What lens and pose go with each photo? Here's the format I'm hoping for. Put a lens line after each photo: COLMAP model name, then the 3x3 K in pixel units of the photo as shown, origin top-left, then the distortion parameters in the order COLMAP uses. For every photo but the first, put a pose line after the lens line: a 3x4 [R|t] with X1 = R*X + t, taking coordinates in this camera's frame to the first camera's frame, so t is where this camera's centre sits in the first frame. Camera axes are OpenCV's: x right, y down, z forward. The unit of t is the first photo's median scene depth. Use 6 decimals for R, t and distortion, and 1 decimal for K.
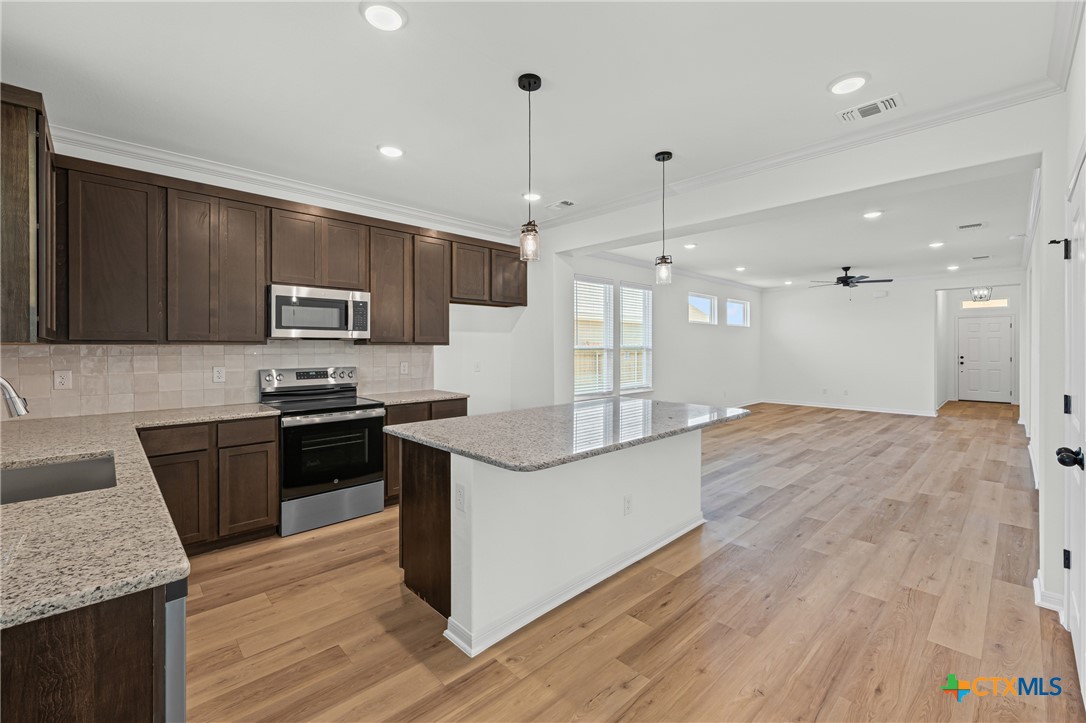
lens RADIAL K [[457.4, 0, 541.2], [0, 457.4, 350.0], [0, 0, 1]] dist [-0.001672, -0.000090]
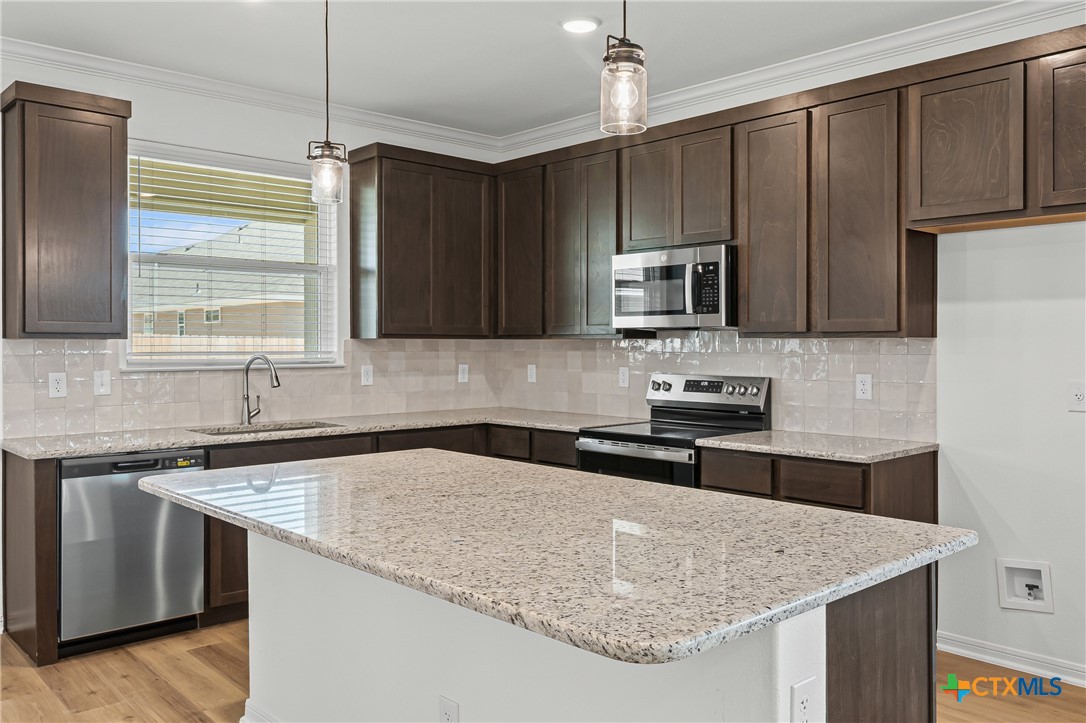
lens RADIAL K [[870.8, 0, 543.0], [0, 870.8, 361.5], [0, 0, 1]] dist [0.003056, 0.002397]
pose [[-0.025877, 0.024313, -0.999369, 0.728593], [-0.007337, 0.999673, 0.024511, -0.007376], [0.999638, 0.007966, -0.025691, 0.834952]]
